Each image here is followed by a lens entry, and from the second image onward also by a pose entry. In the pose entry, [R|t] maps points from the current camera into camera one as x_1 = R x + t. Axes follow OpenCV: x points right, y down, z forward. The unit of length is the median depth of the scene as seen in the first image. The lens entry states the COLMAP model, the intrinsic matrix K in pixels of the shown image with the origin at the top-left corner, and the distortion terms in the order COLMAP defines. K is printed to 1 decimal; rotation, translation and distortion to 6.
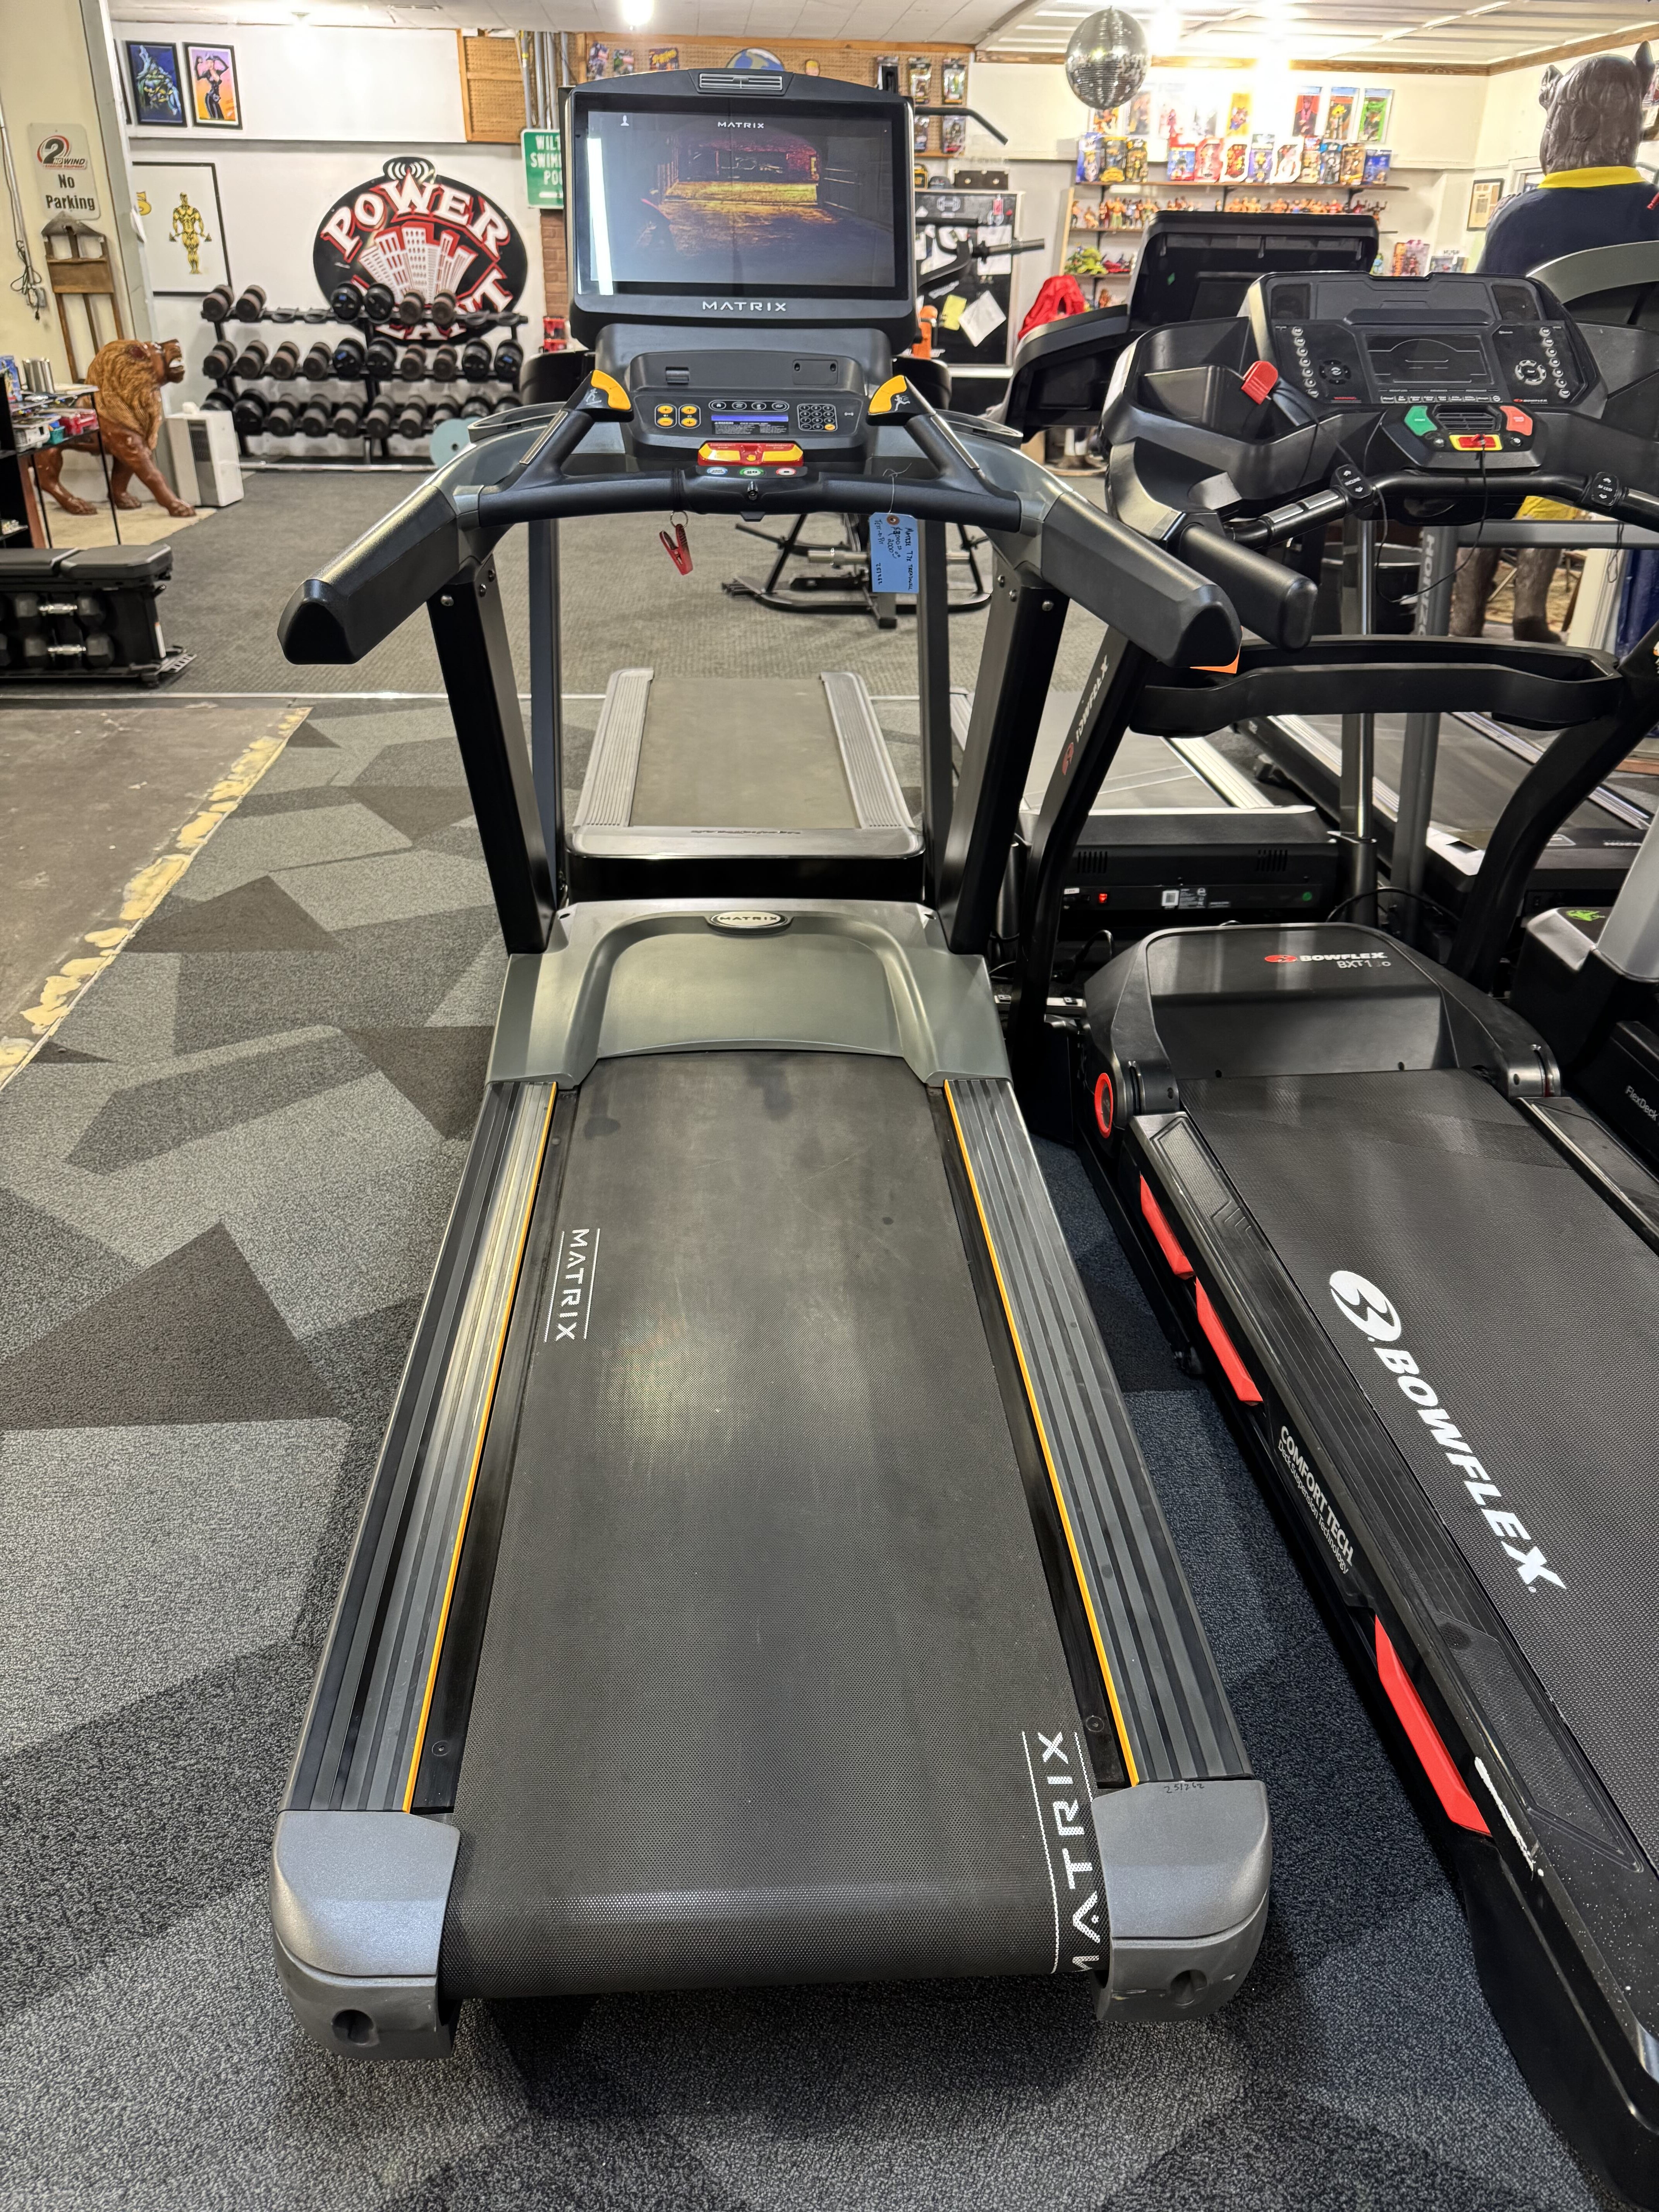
lens RADIAL K [[1564.4, 0, 828.1], [0, 1564.4, 1114.0], [0, 0, 1]] dist [0.012463, -0.013475]
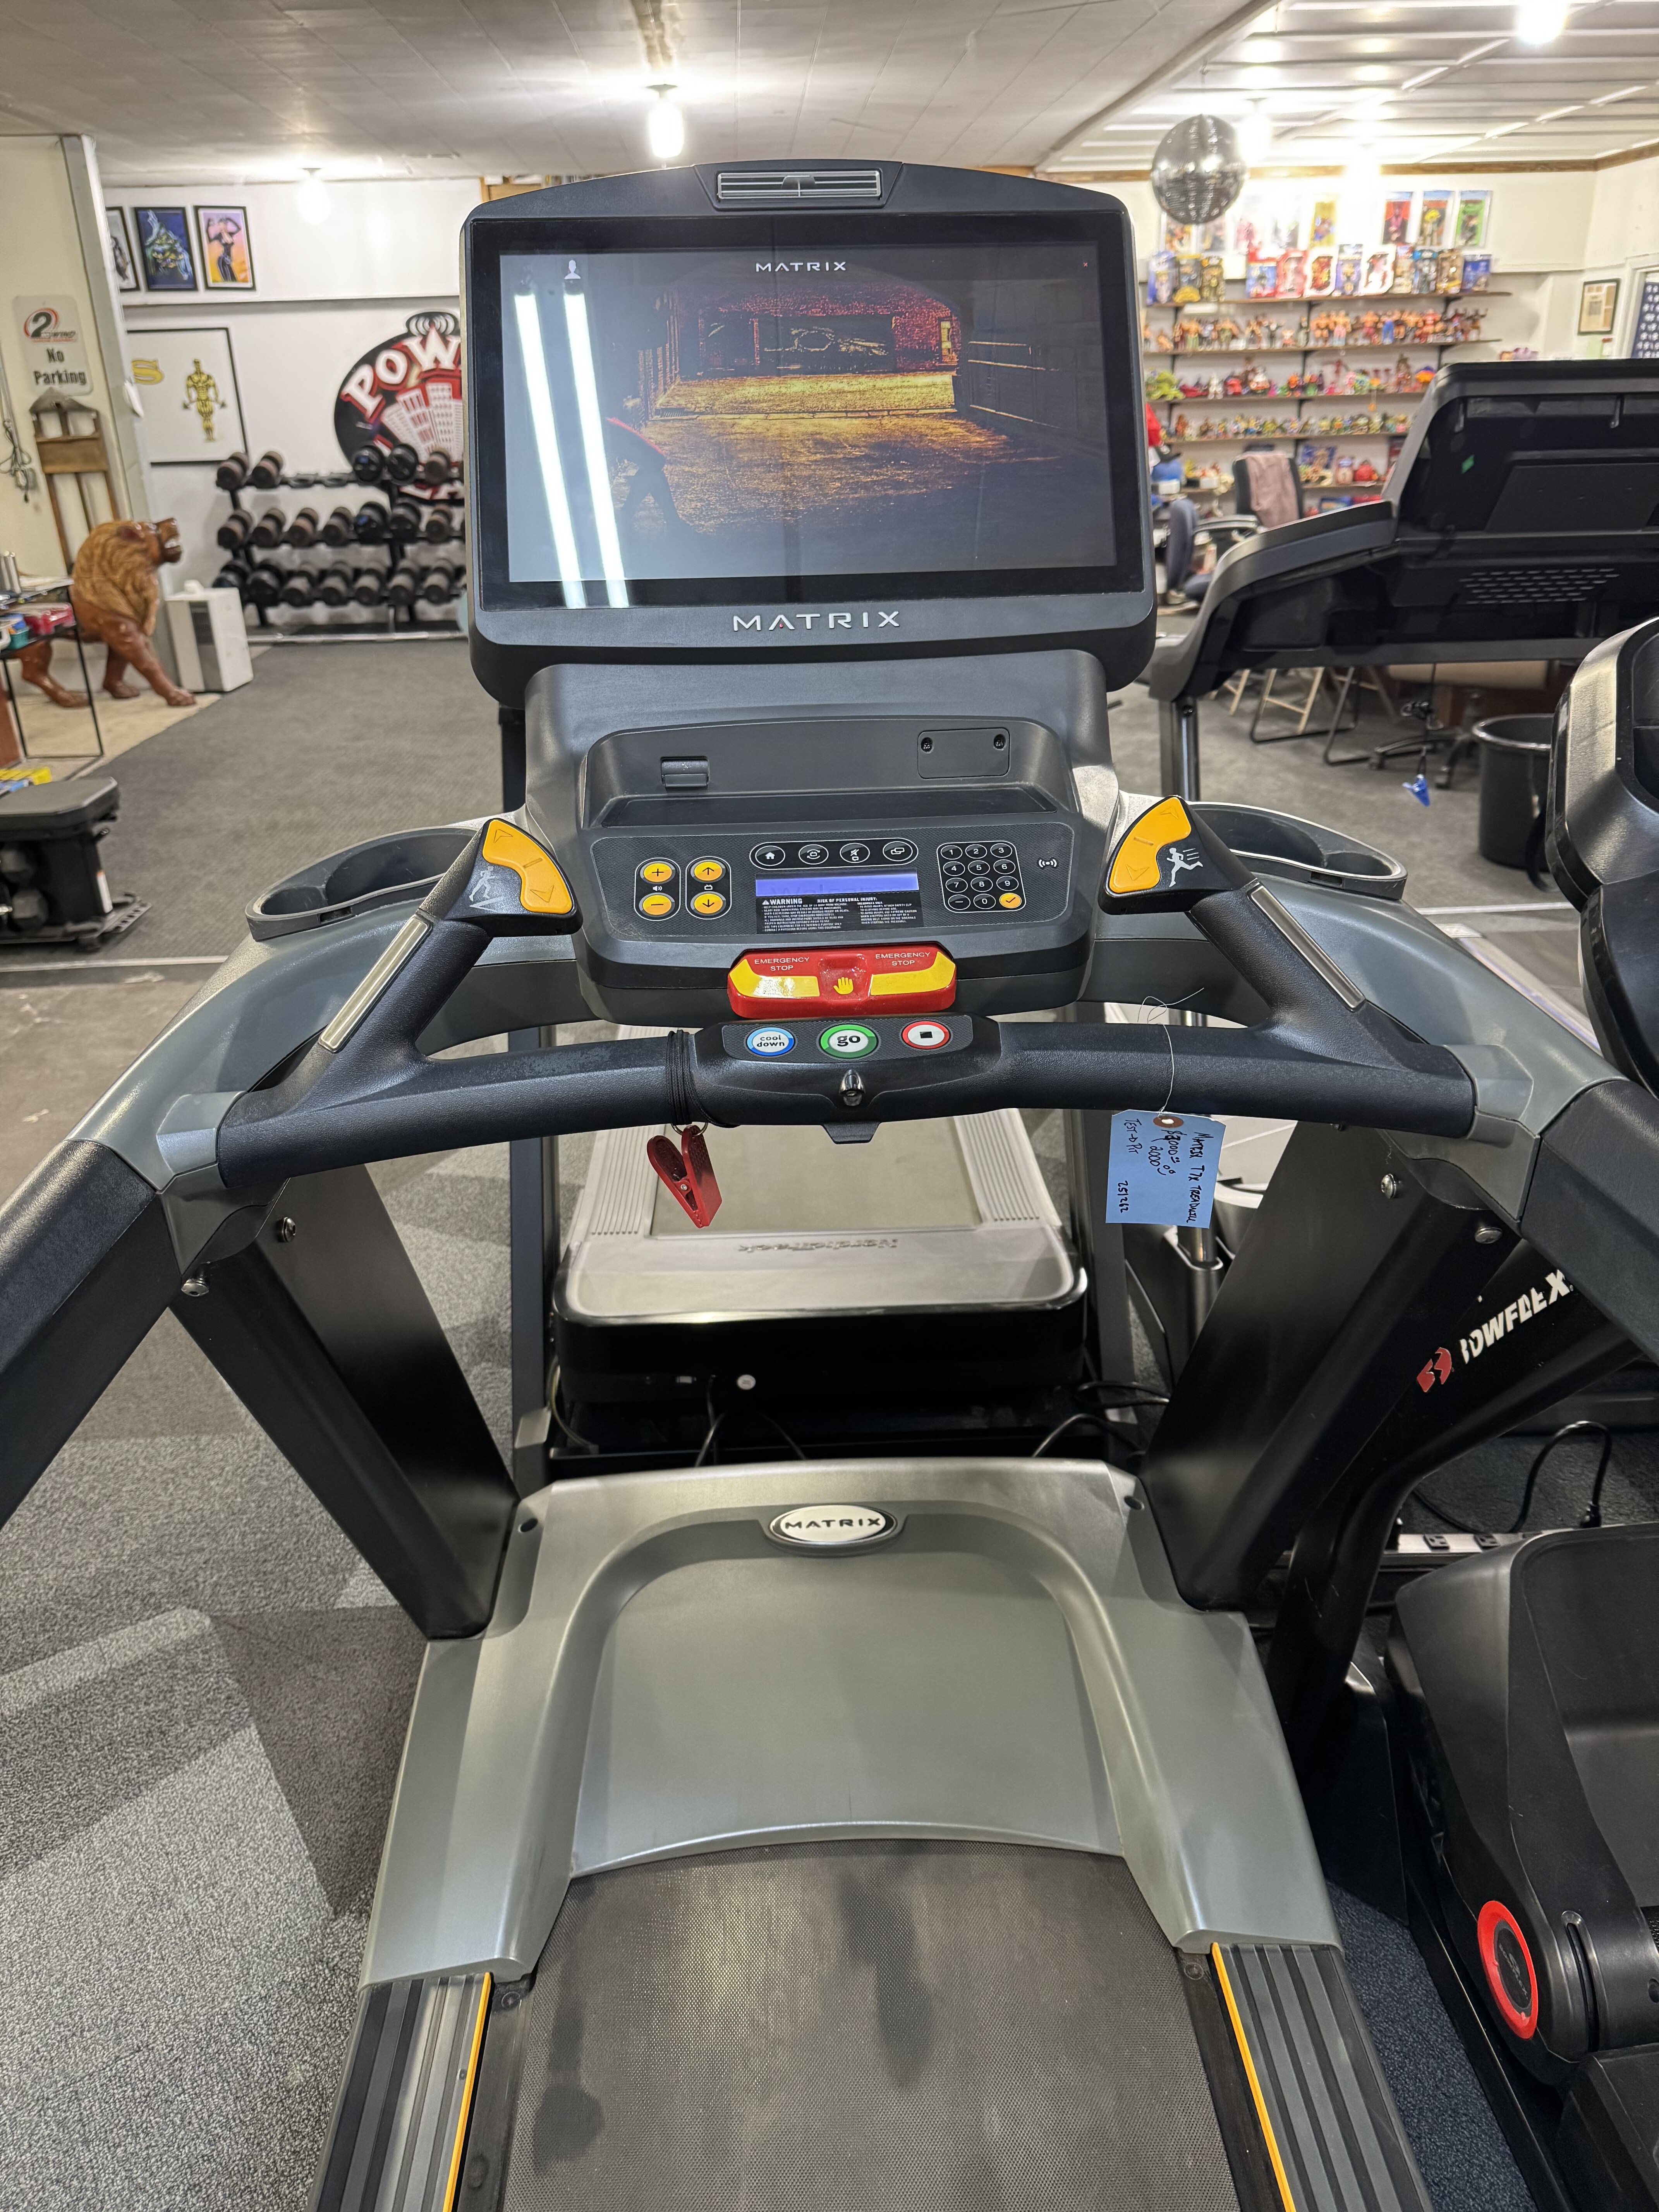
lens RADIAL K [[1564.4, 0, 825.3], [0, 1564.4, 1119.8], [0, 0, 1]] dist [0.012463, -0.013475]
pose [[0.998870, -0.025744, -0.039950, -0.014089], [0.023301, 0.997899, -0.060458, -0.131916], [0.041422, 0.059459, 0.997371, 0.207587]]
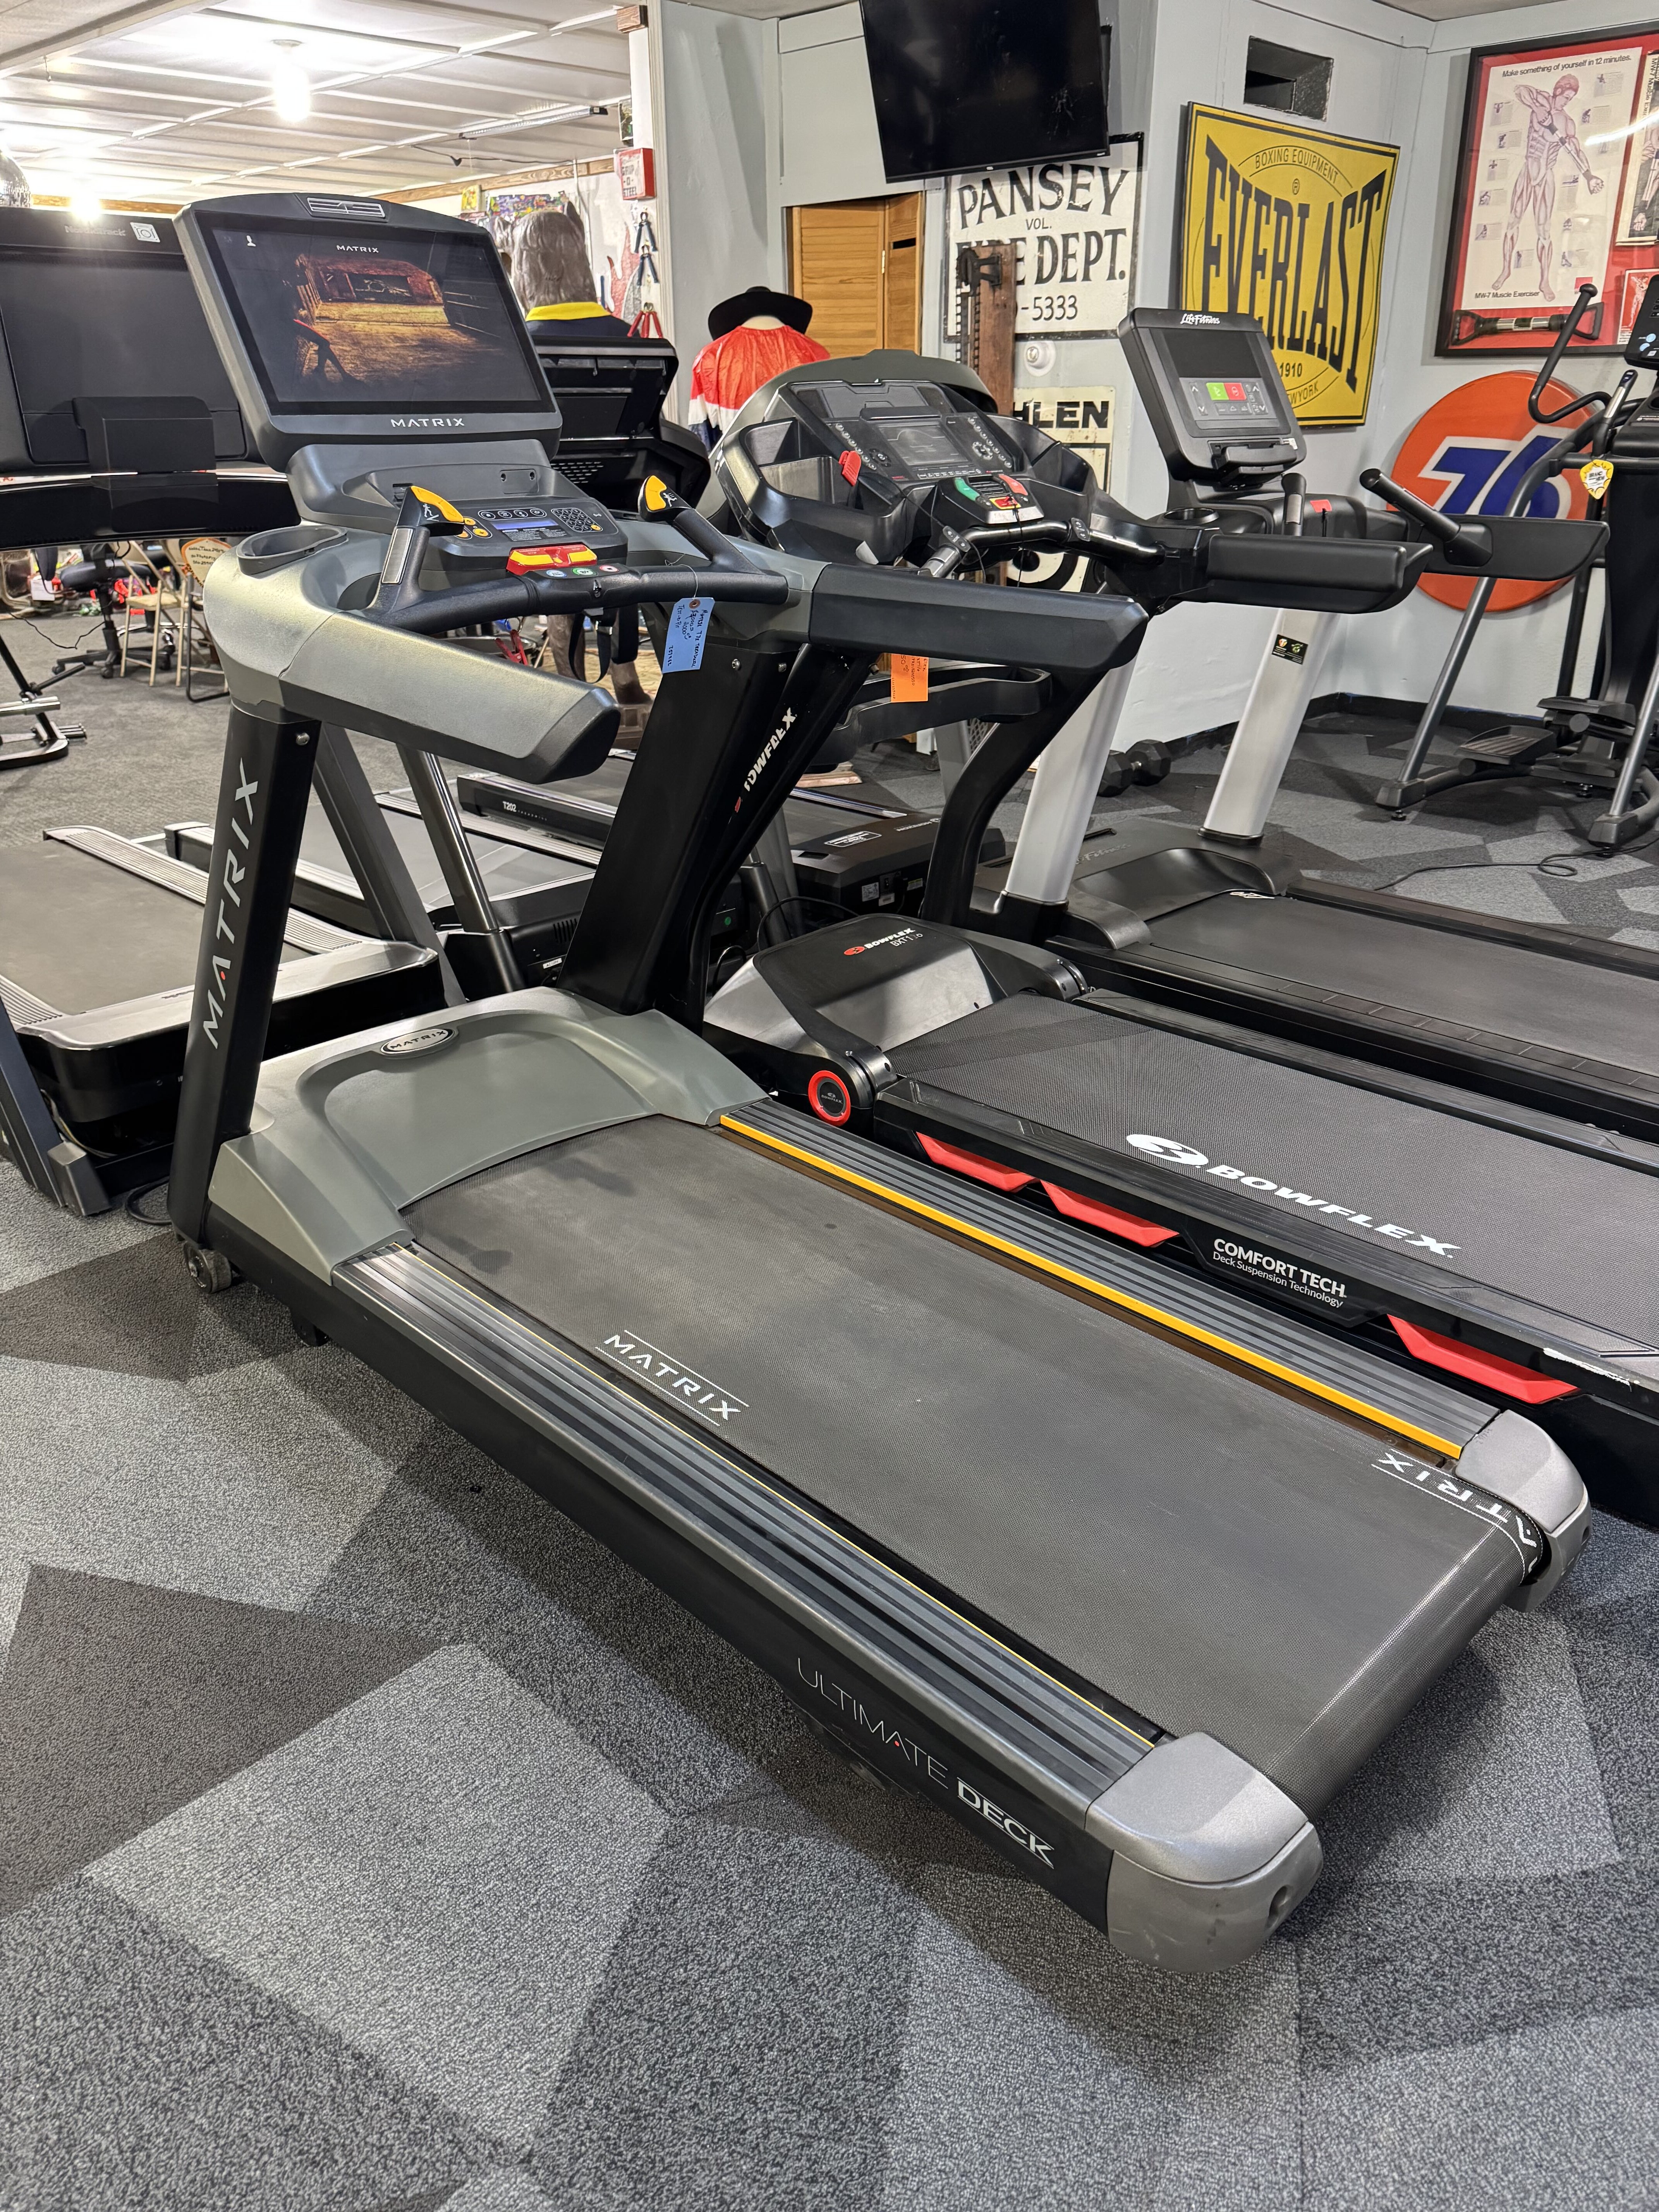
lens RADIAL K [[1564.4, 0, 829.9], [0, 1564.4, 1103.8], [0, 0, 1]] dist [0.012463, -0.013475]
pose [[0.748252, -0.294380, 0.594524, -0.239504], [0.336453, 0.940747, 0.042363, -0.023633], [-0.571768, 0.168331, 0.802961, 0.046812]]
